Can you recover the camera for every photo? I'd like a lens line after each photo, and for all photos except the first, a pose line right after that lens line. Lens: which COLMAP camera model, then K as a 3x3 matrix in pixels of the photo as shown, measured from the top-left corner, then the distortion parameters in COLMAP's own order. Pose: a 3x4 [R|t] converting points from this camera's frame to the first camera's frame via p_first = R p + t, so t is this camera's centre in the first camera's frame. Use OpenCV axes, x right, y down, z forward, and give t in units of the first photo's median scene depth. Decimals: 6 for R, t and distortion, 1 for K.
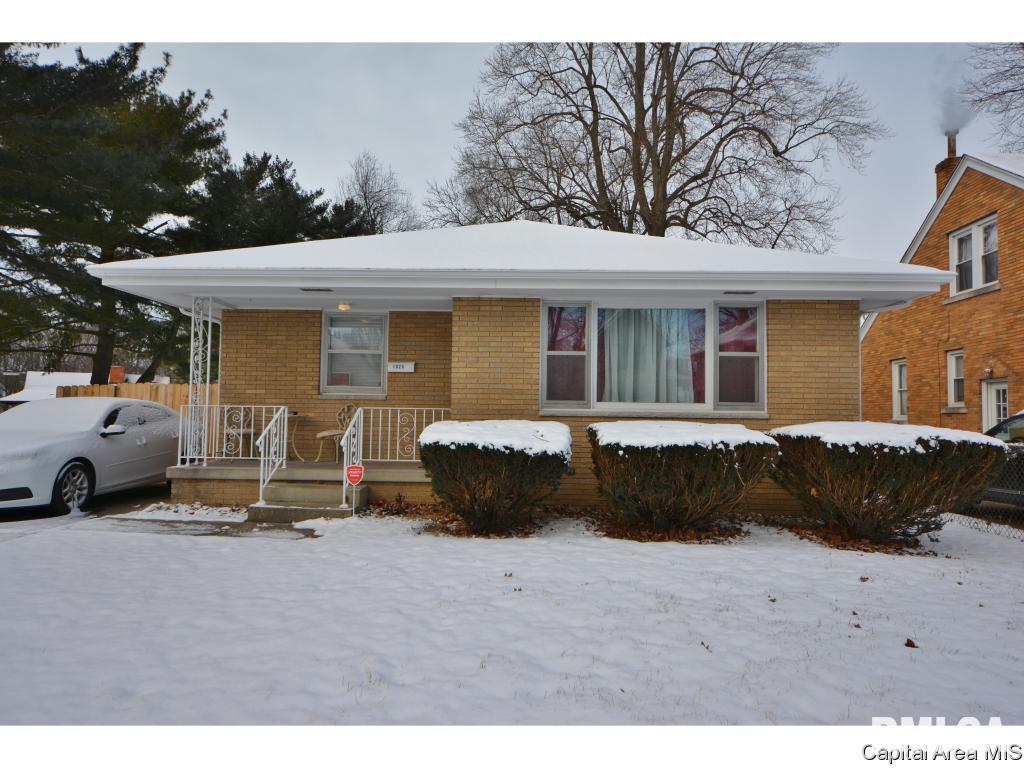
lens RADIAL K [[677.6, 0, 514.4], [0, 677.6, 378.7], [0, 0, 1]] dist [0.052573, -0.039809]
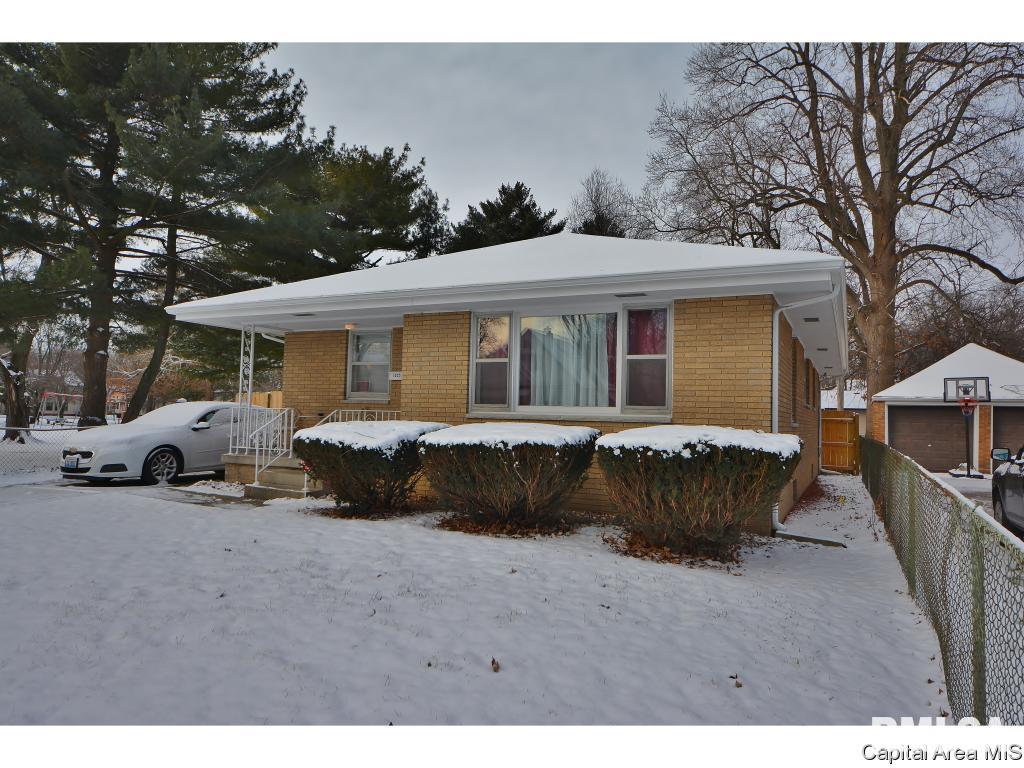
lens RADIAL K [[677.6, 0, 514.4], [0, 677.6, 378.7], [0, 0, 1]] dist [0.052573, -0.039809]
pose [[0.909280, -0.014816, -0.415921, 0.562954], [0.010144, 0.999858, -0.013441, 0.006630], [0.416061, 0.008002, 0.909302, 0.031161]]
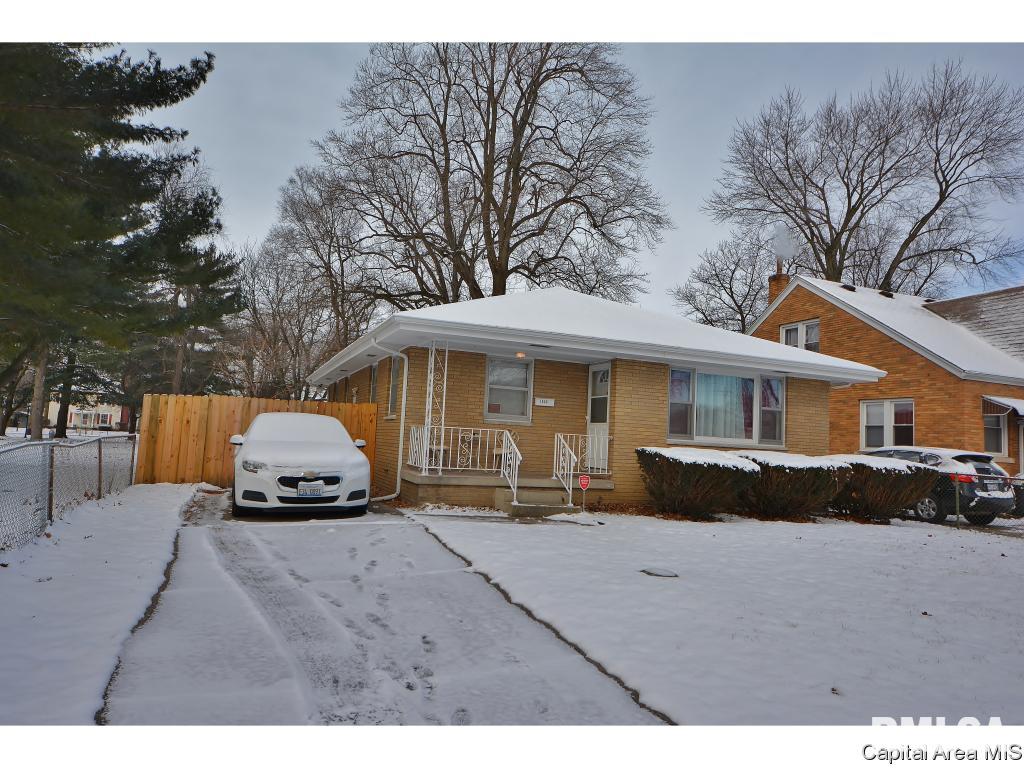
lens RADIAL K [[677.6, 0, 514.4], [0, 677.6, 378.7], [0, 0, 1]] dist [0.052573, -0.039809]
pose [[0.912957, 0.069746, 0.402051, -0.862186], [-0.060579, 0.997532, -0.035485, -0.013929], [-0.403534, 0.008041, 0.914929, -0.213916]]
